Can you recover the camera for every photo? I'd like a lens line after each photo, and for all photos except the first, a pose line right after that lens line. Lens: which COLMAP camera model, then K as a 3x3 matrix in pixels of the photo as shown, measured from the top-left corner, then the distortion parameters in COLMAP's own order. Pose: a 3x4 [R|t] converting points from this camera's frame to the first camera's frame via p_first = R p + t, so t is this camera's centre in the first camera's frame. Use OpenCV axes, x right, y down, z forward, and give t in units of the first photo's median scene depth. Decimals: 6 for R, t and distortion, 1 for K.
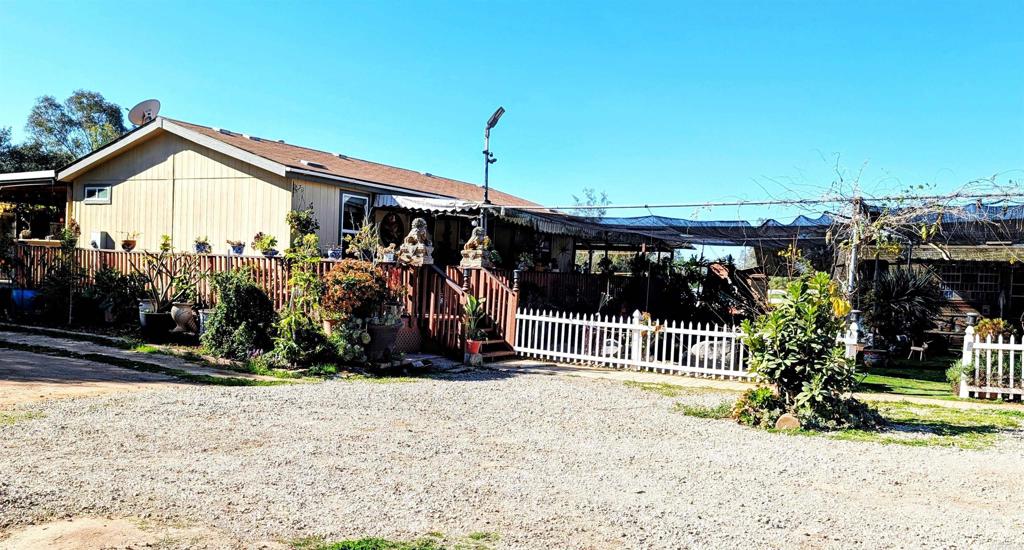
lens RADIAL K [[796.7, 0, 512.0], [0, 796.7, 275.0], [0, 0, 1]] dist [0.000107, -0.000461]
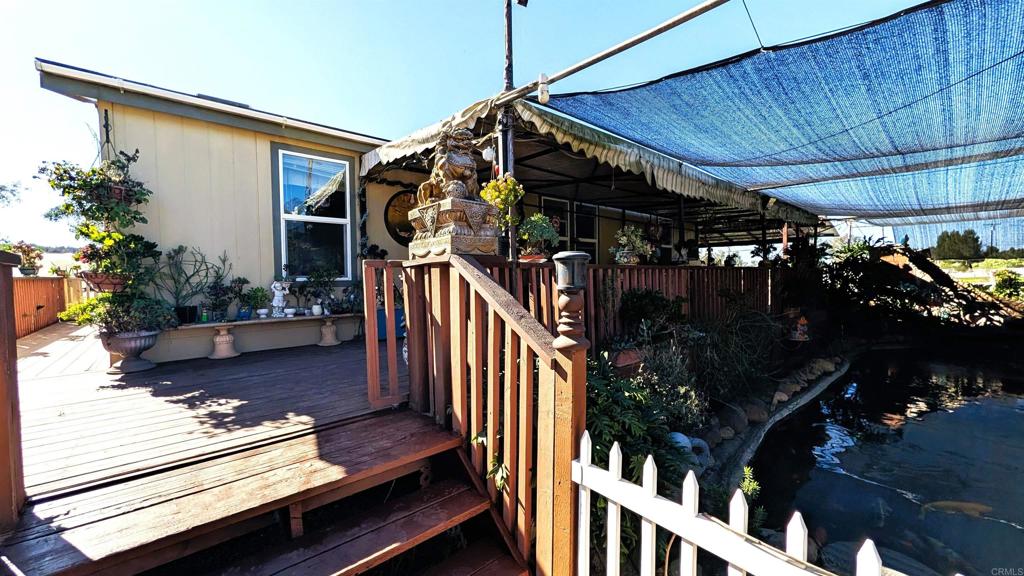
lens RADIAL K [[417.6, 0, 512.0], [0, 417.6, 288.0], [0, 0, 1]] dist [-0.000641, 0.000016]
pose [[0.954570, -0.057569, -0.292372, 0.023327], [0.062932, 0.997978, 0.008961, 0.001328], [0.291264, -0.026954, 0.956263, 0.854973]]
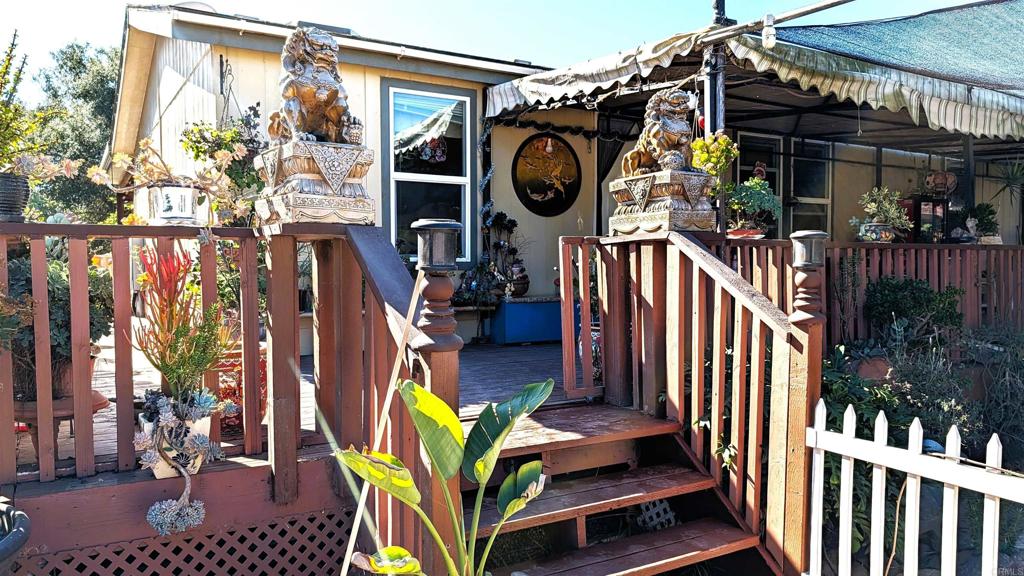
lens RADIAL K [[782.6, 0, 512.0], [0, 782.6, 288.0], [0, 0, 1]] dist [0.043416, -0.073762]
pose [[0.888148, -0.039652, -0.457843, 0.032432], [0.047281, 0.998868, 0.005210, 0.004458], [0.457118, -0.026275, 0.889018, 0.735843]]
